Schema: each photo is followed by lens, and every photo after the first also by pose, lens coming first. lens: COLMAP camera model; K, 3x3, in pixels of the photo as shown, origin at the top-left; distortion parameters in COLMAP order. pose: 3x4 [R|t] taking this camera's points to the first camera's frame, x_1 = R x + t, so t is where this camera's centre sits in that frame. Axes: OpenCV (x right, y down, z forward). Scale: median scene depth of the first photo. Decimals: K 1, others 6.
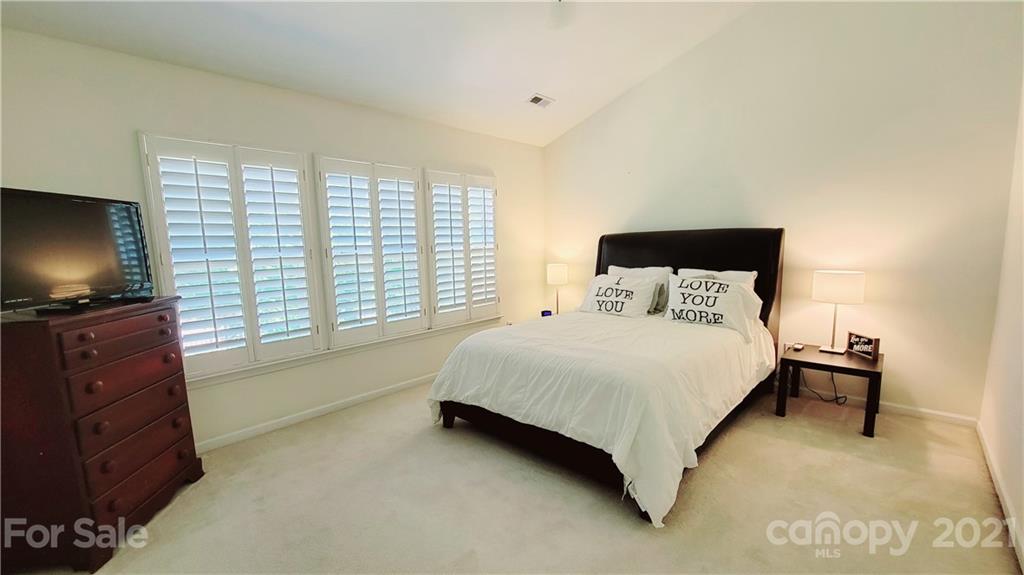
lens RADIAL K [[413.9, 0, 505.0], [0, 413.9, 288.7], [0, 0, 1]] dist [0.003207, -0.000687]
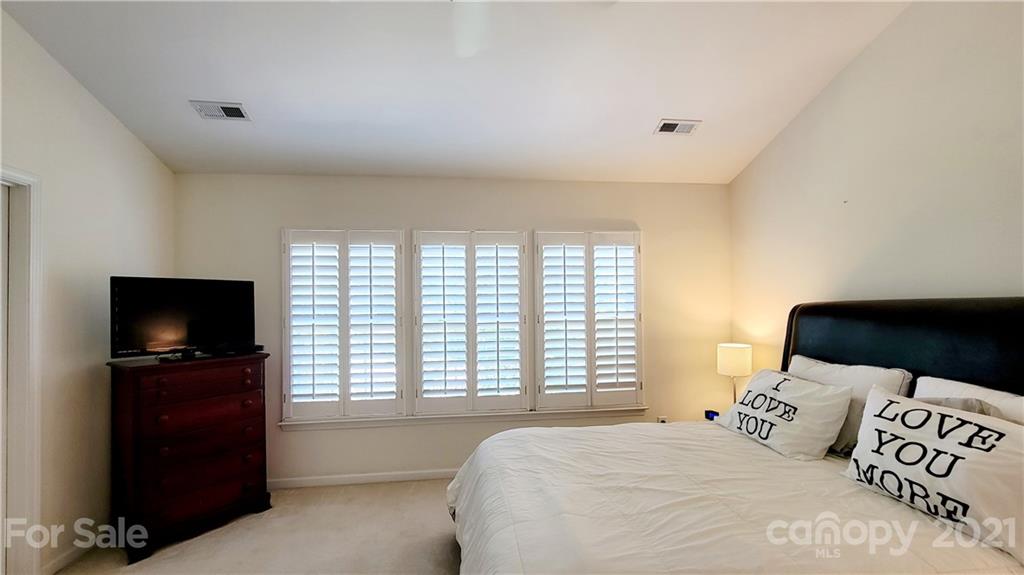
lens RADIAL K [[413.9, 0, 512.9], [0, 413.9, 291.4], [0, 0, 1]] dist [0.003207, -0.000687]
pose [[0.771654, -0.007885, -0.635994, 0.403751], [-0.078901, 0.991013, -0.108017, -0.063134], [0.631130, 0.133532, 0.764097, 0.335191]]
